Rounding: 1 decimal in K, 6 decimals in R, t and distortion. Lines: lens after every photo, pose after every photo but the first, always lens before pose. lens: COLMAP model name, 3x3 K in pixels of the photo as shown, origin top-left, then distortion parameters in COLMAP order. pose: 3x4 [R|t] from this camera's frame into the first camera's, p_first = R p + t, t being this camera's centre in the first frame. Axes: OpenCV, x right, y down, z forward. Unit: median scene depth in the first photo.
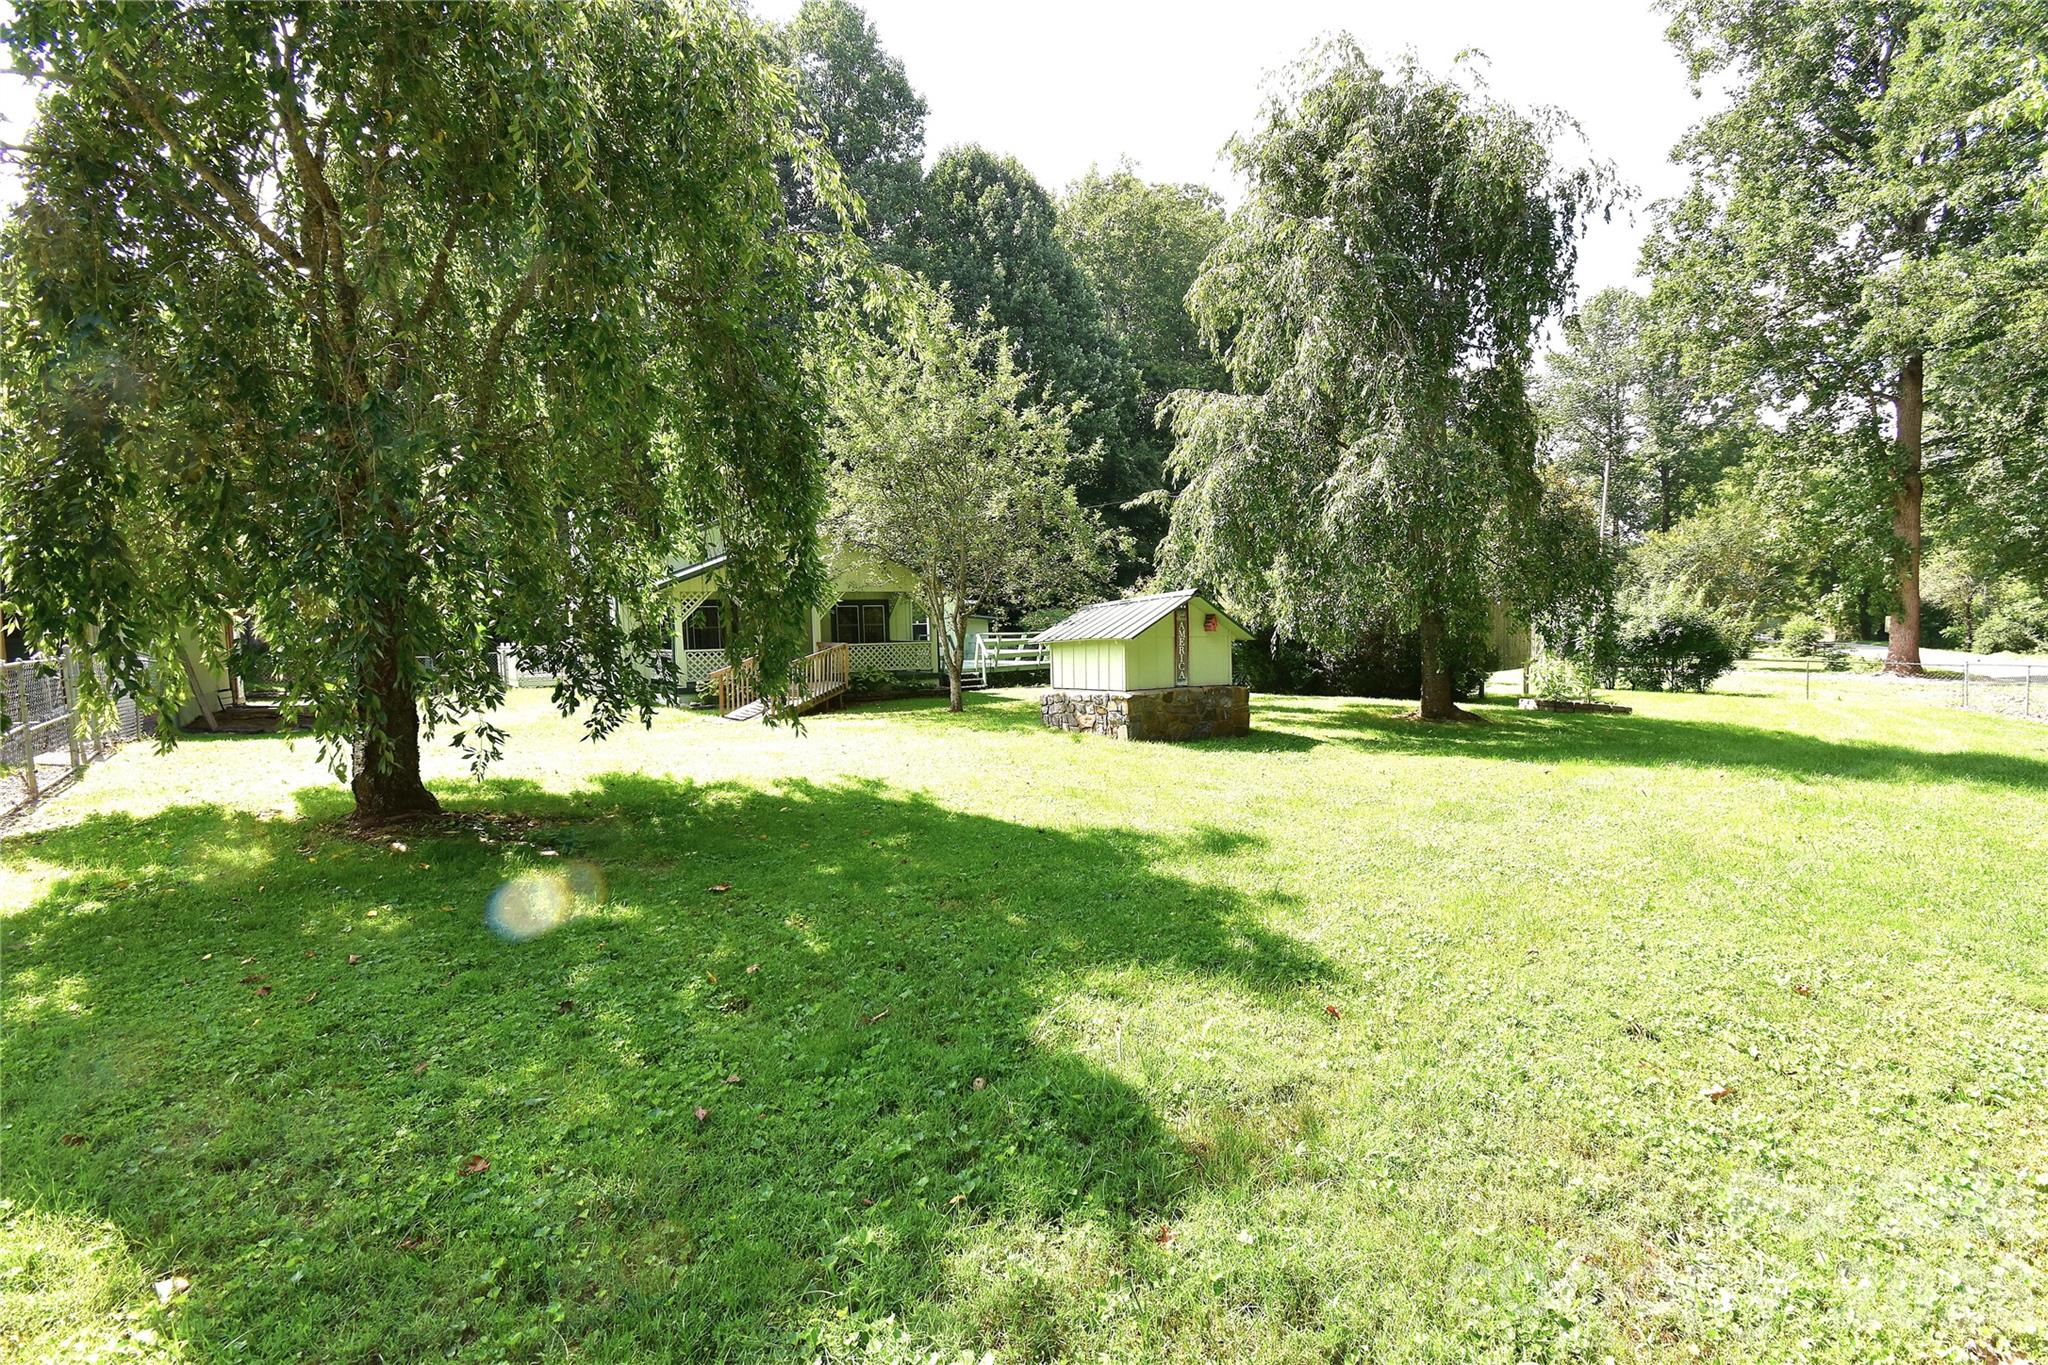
lens RADIAL K [[908.1, 0, 1024.0], [0, 908.1, 682.5], [0, 0, 1]] dist [0.001717, -0.009001]
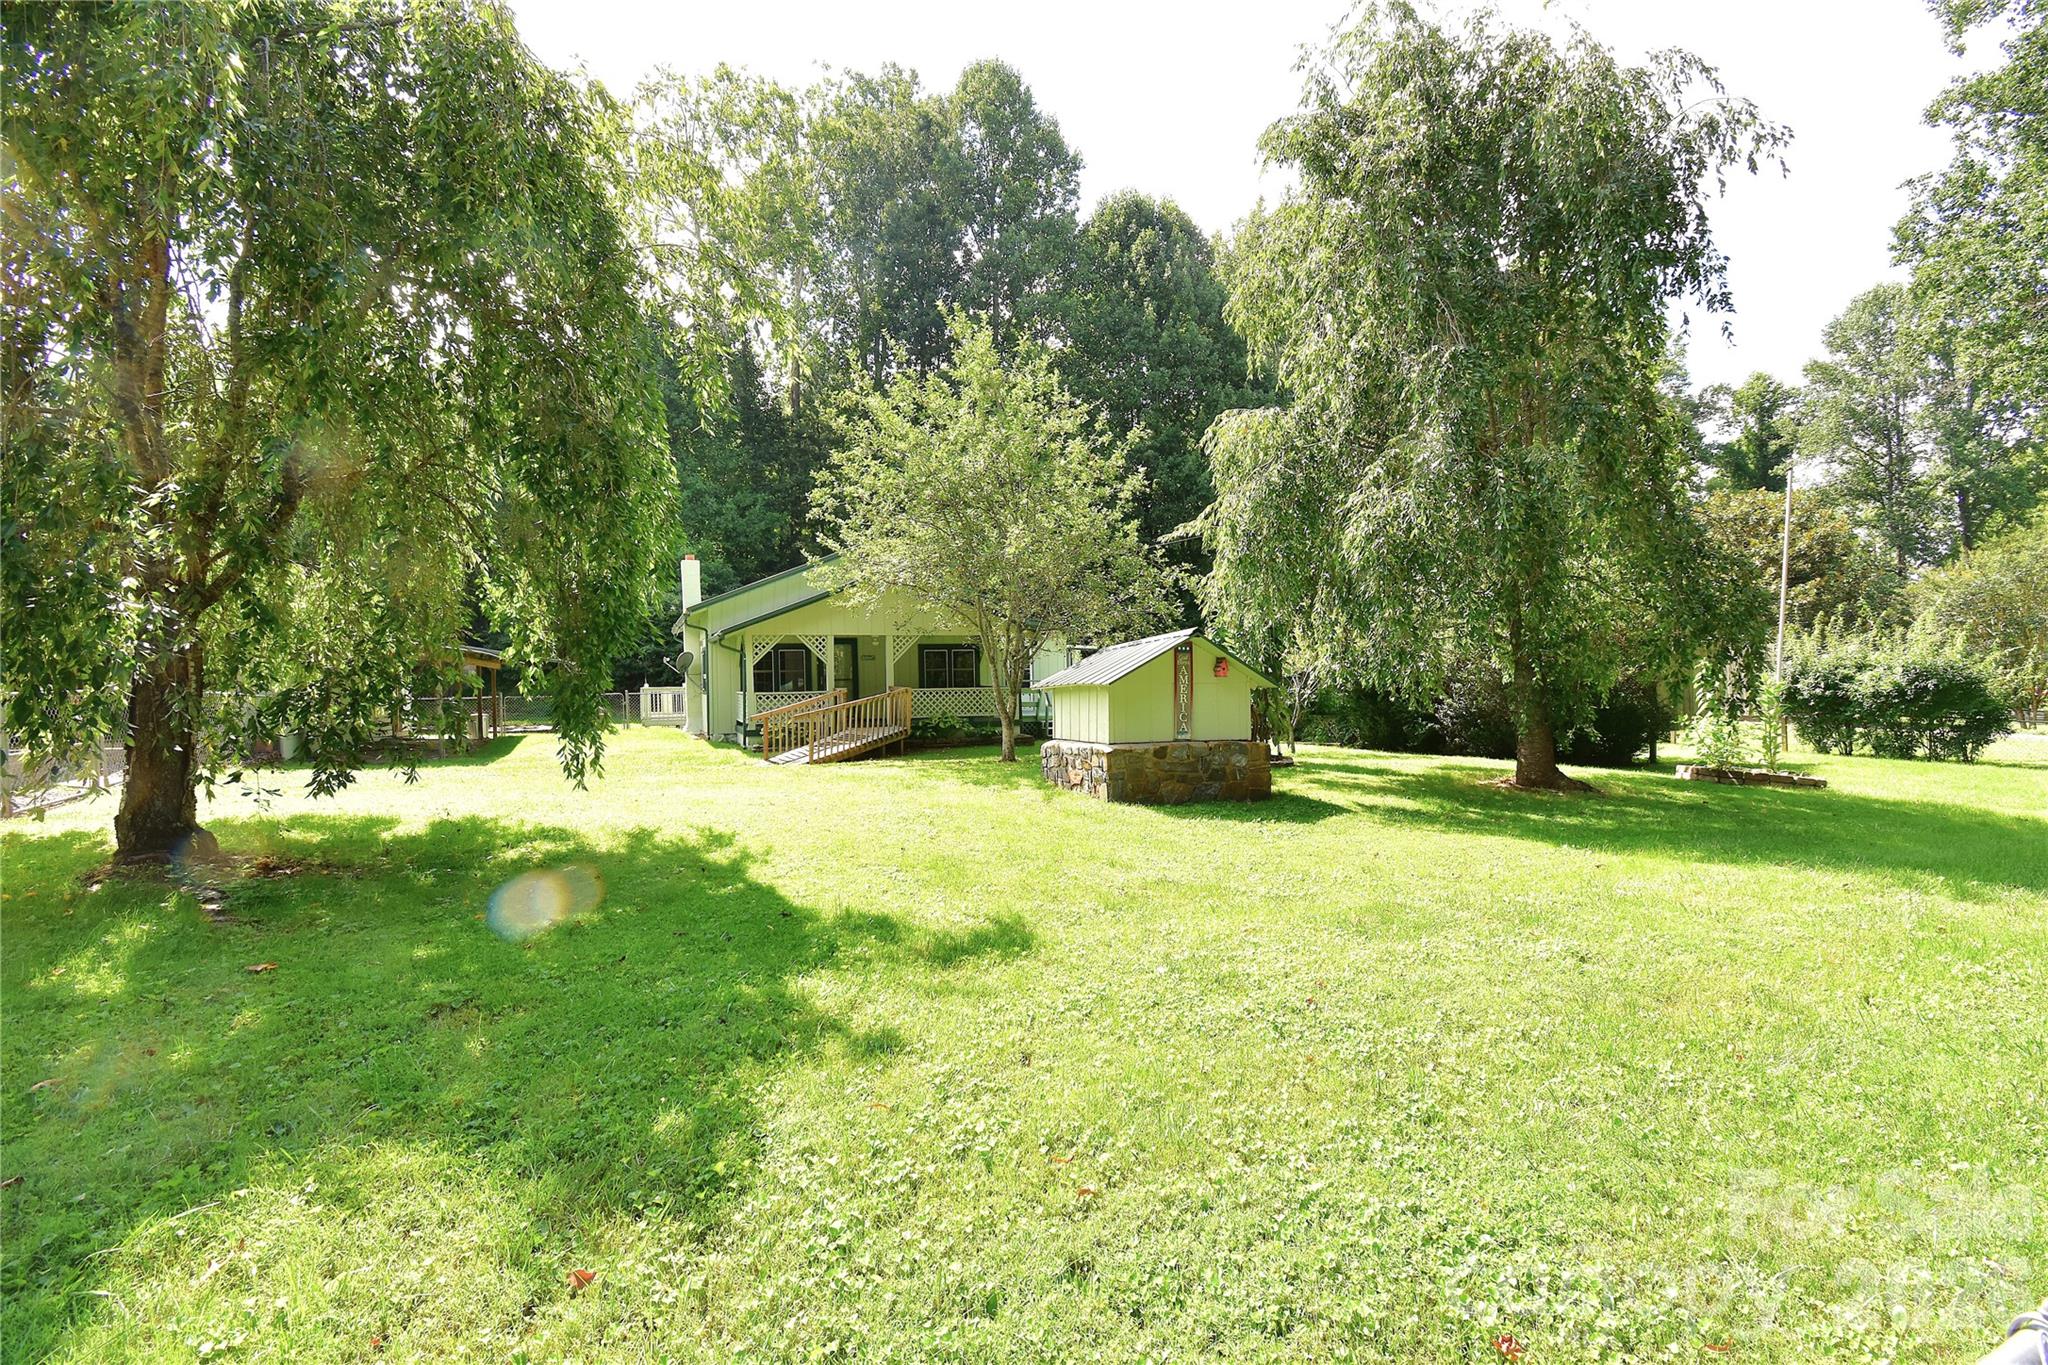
lens RADIAL K [[908.1, 0, 1024.0], [0, 908.1, 682.5], [0, 0, 1]] dist [0.001717, -0.009001]
pose [[0.978535, 0.009840, -0.205845, 0.098212], [-0.020510, 0.998550, -0.049763, -0.002221], [0.205057, 0.052917, 0.977318, 0.056766]]
